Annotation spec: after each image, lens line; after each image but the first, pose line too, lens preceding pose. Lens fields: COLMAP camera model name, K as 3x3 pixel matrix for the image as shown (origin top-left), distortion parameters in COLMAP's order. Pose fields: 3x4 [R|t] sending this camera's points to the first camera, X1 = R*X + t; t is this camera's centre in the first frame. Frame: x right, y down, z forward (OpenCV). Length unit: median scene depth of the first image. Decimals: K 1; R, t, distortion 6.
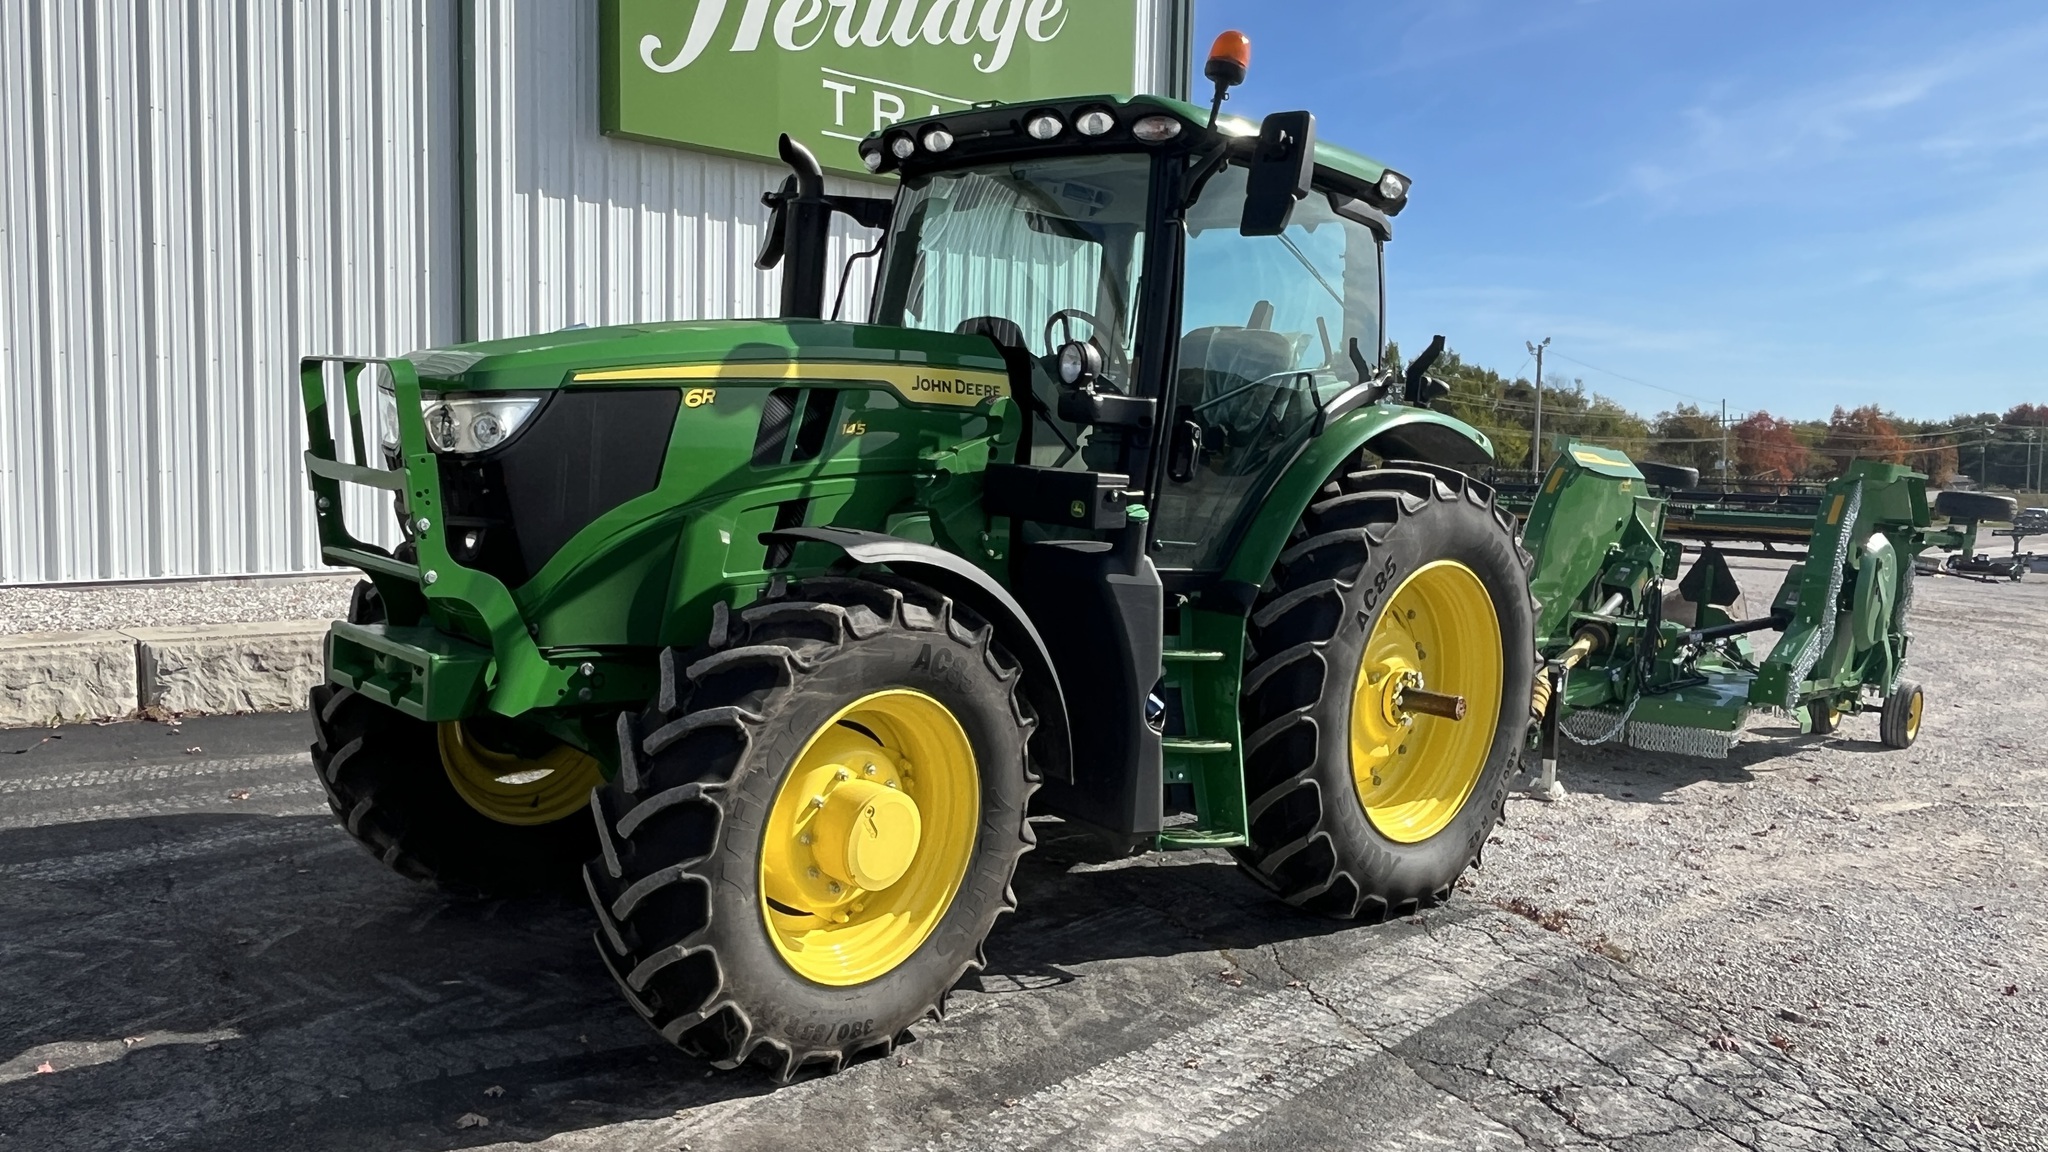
lens RADIAL K [[1532.3, 0, 1009.6], [0, 1532.3, 569.9], [0, 0, 1]] dist [0.002009, -0.002459]
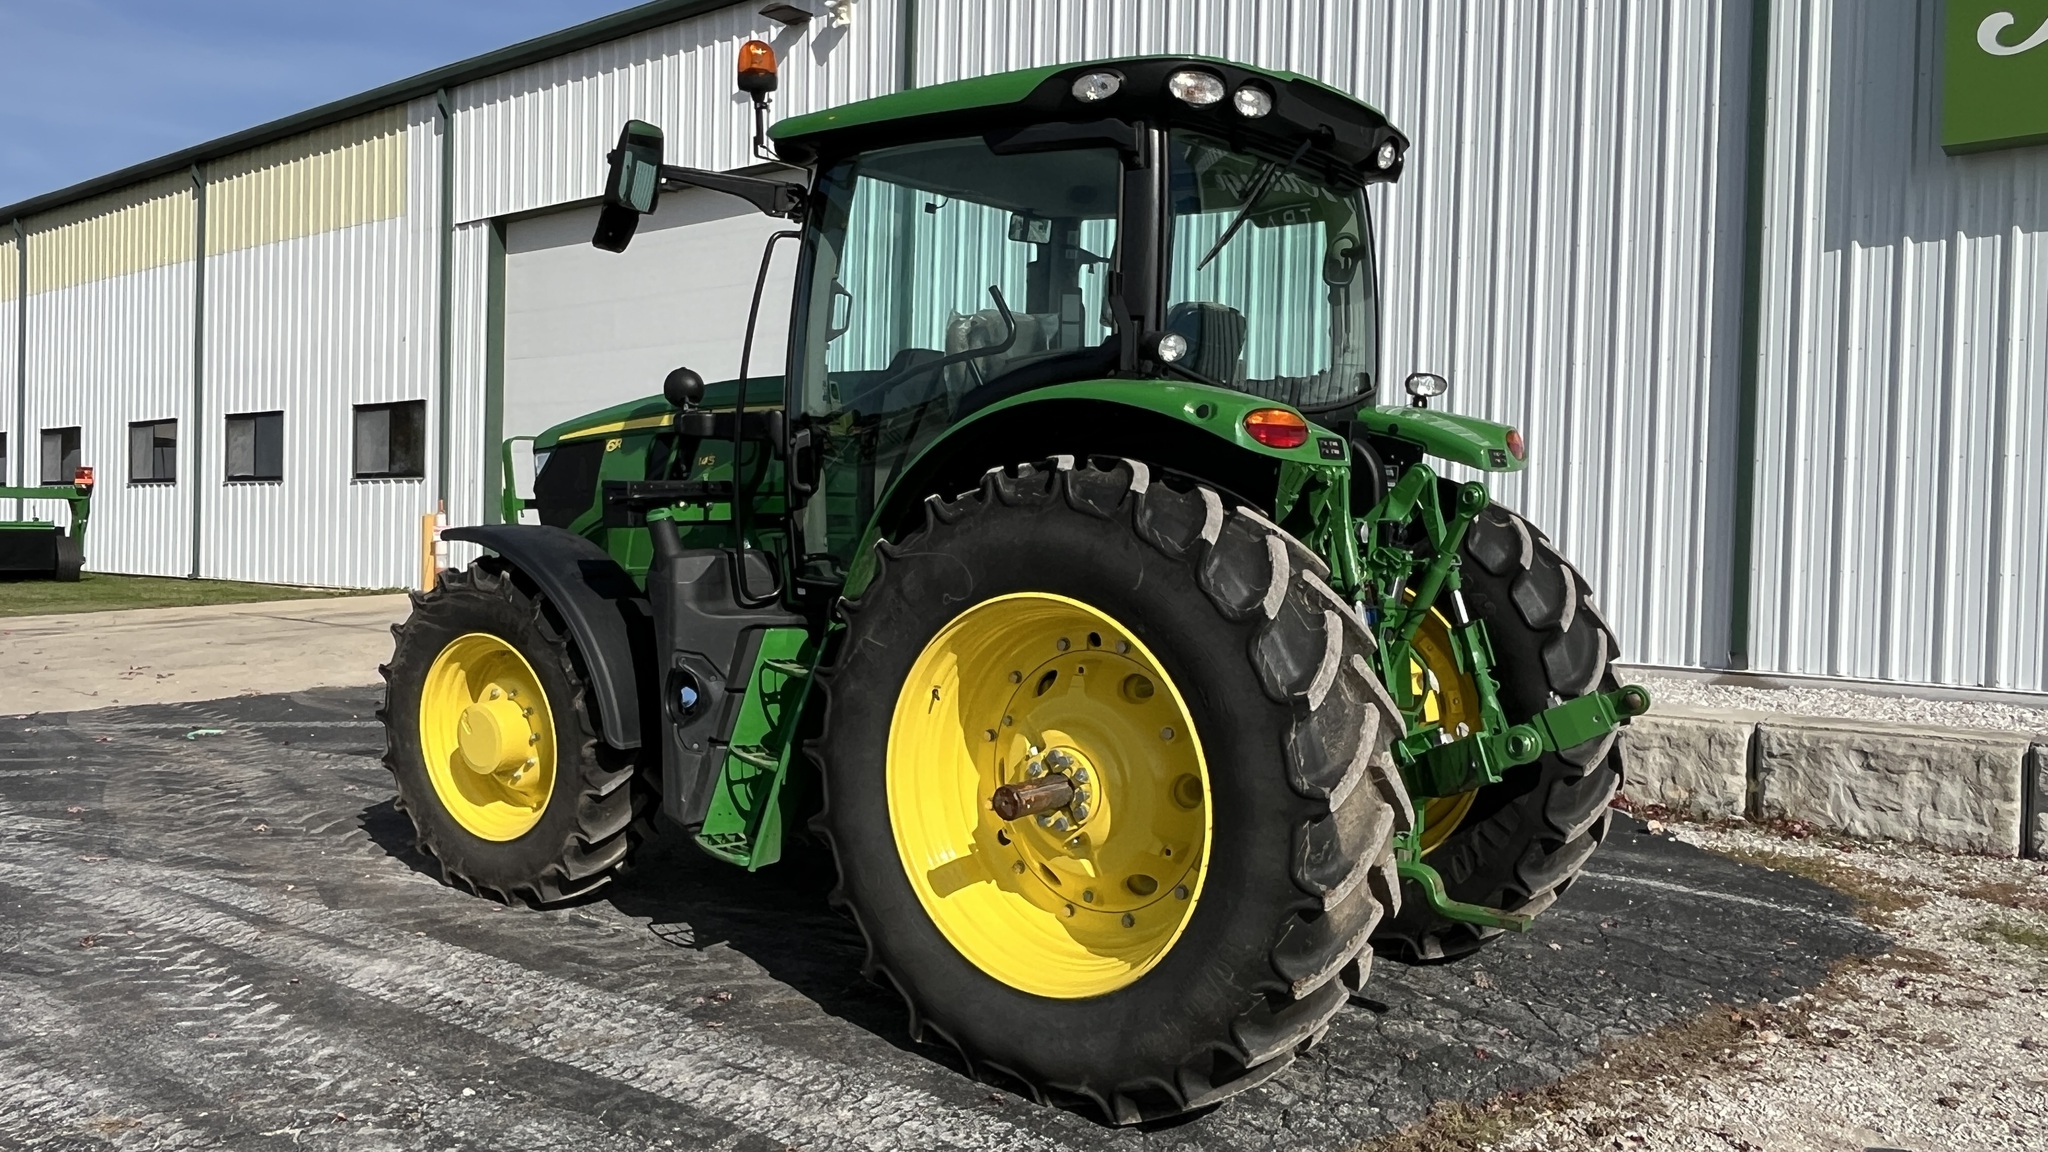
lens RADIAL K [[1536.3, 0, 1018.9], [0, 1536.3, 579.3], [0, 0, 1]] dist [0.006331, -0.010650]
pose [[0.130050, -0.000350, -0.991507, 1.241907], [-0.099049, 0.994993, -0.013343, -0.002650], [0.986548, 0.099943, 0.129364, 1.141261]]
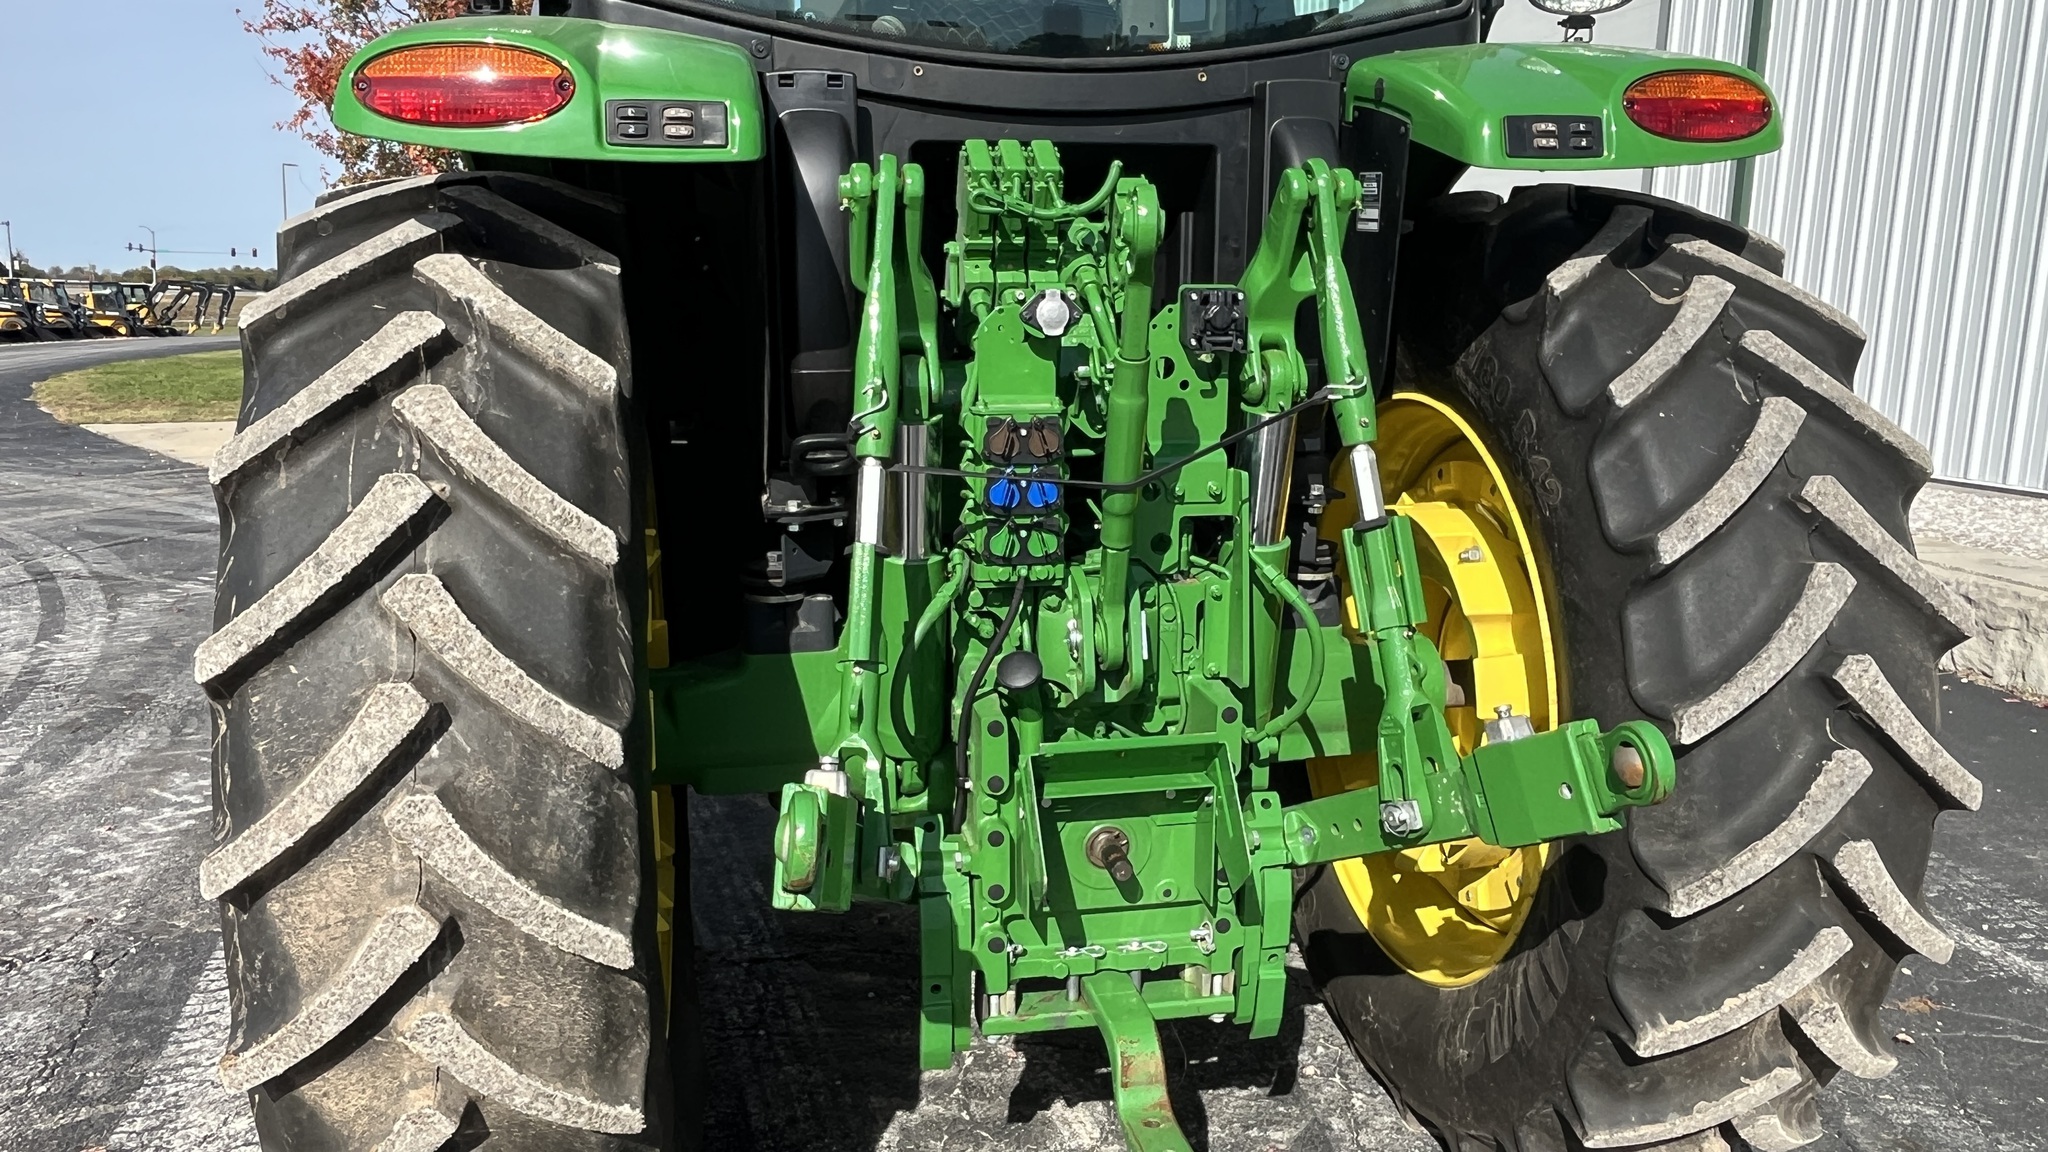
lens RADIAL K [[1540.5, 0, 1016.3], [0, 1540.5, 577.0], [0, 0, 1]] dist [0.002007, -0.011593]
pose [[-0.553256, 0.096814, -0.827366, 0.679511], [-0.109876, 0.976064, 0.187688, -0.077419], [0.825733, 0.194747, -0.529375, 1.751535]]
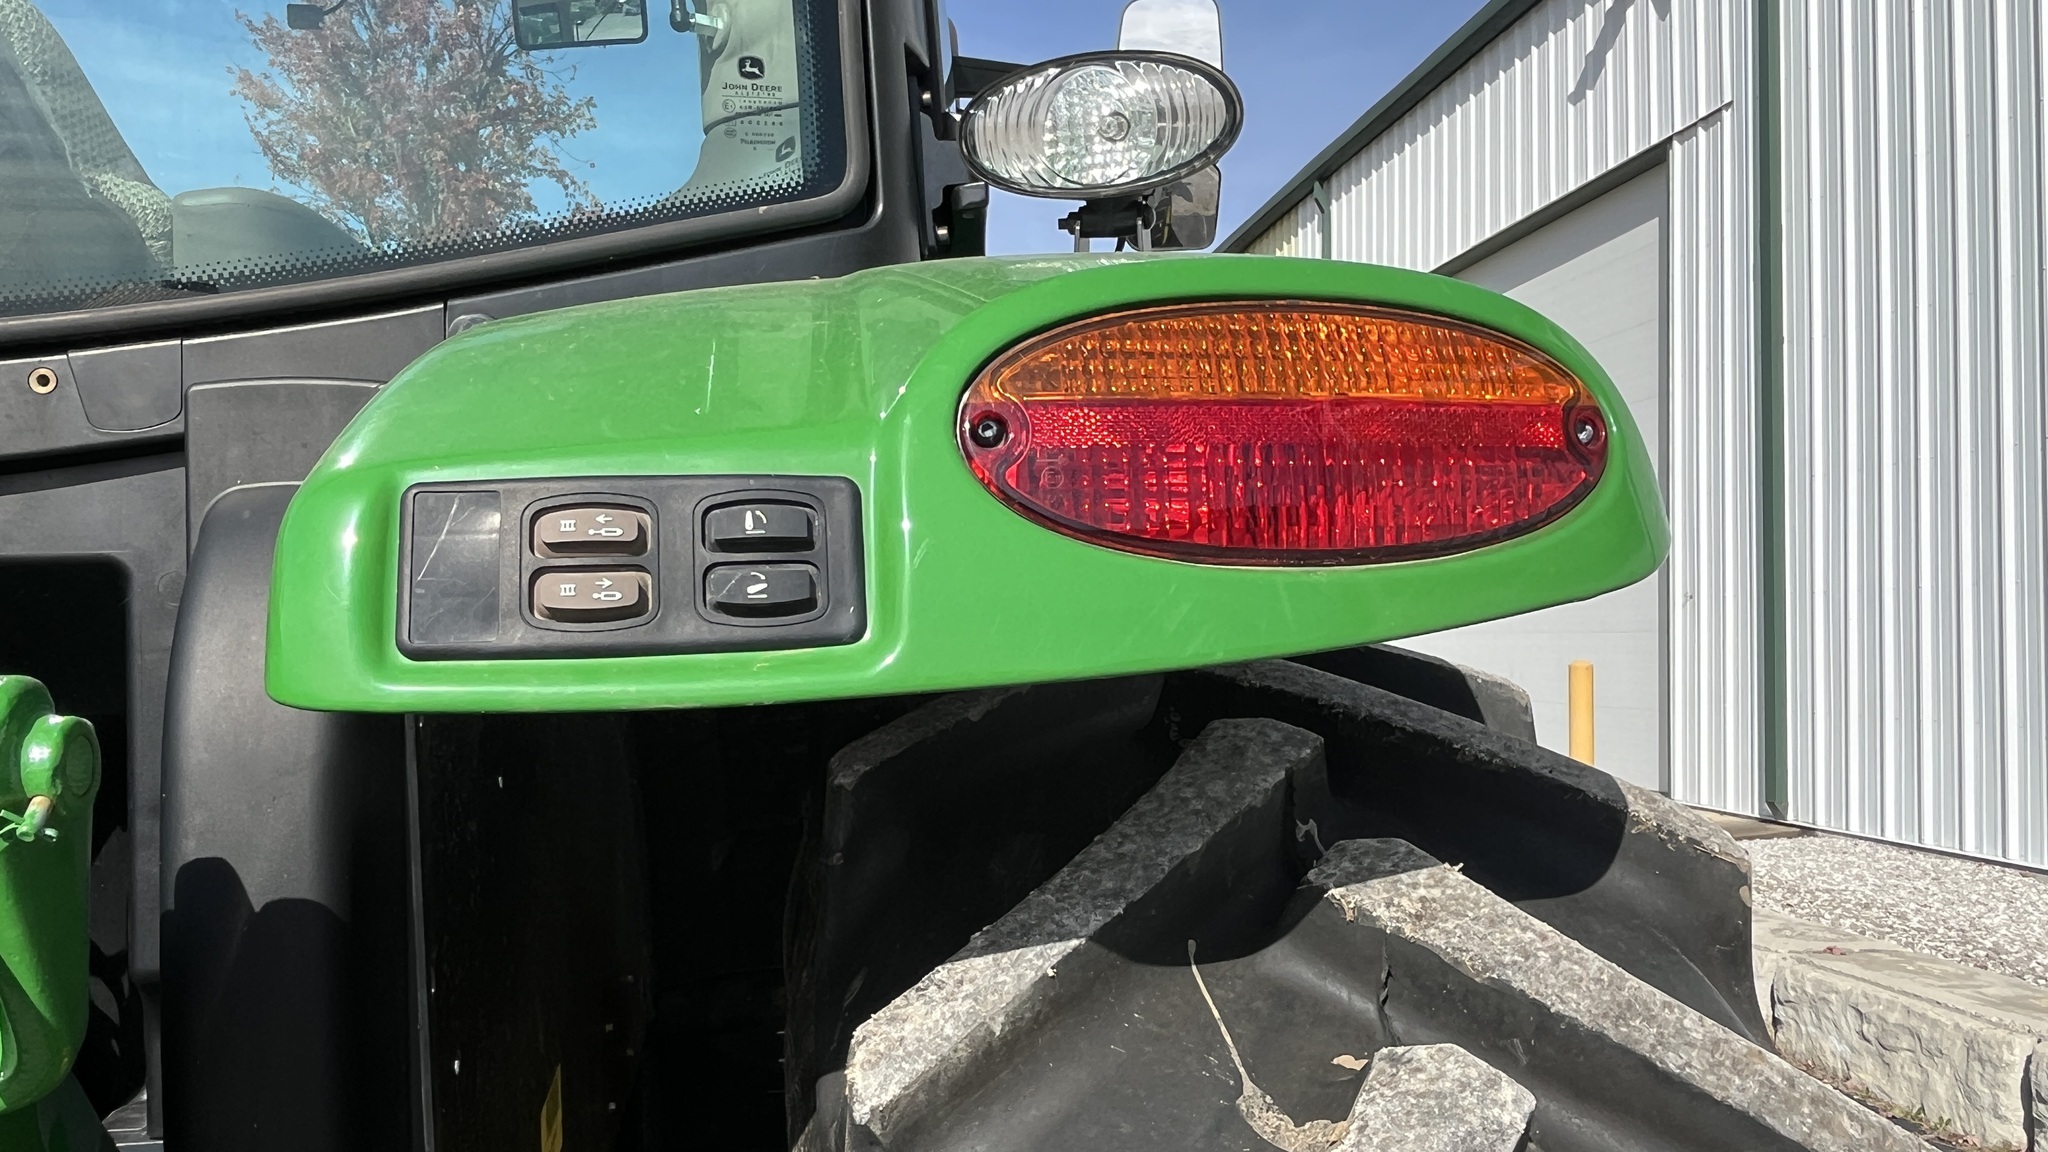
lens RADIAL K [[1535.7, 0, 1009.1], [0, 1535.7, 563.4], [0, 0, 1]] dist [0.002904, 0.000002]
pose [[-0.588001, -0.074593, -0.805414, 0.266559], [-0.092151, 0.995433, -0.024916, -0.137351], [0.803594, 0.059569, -0.592189, 1.700028]]
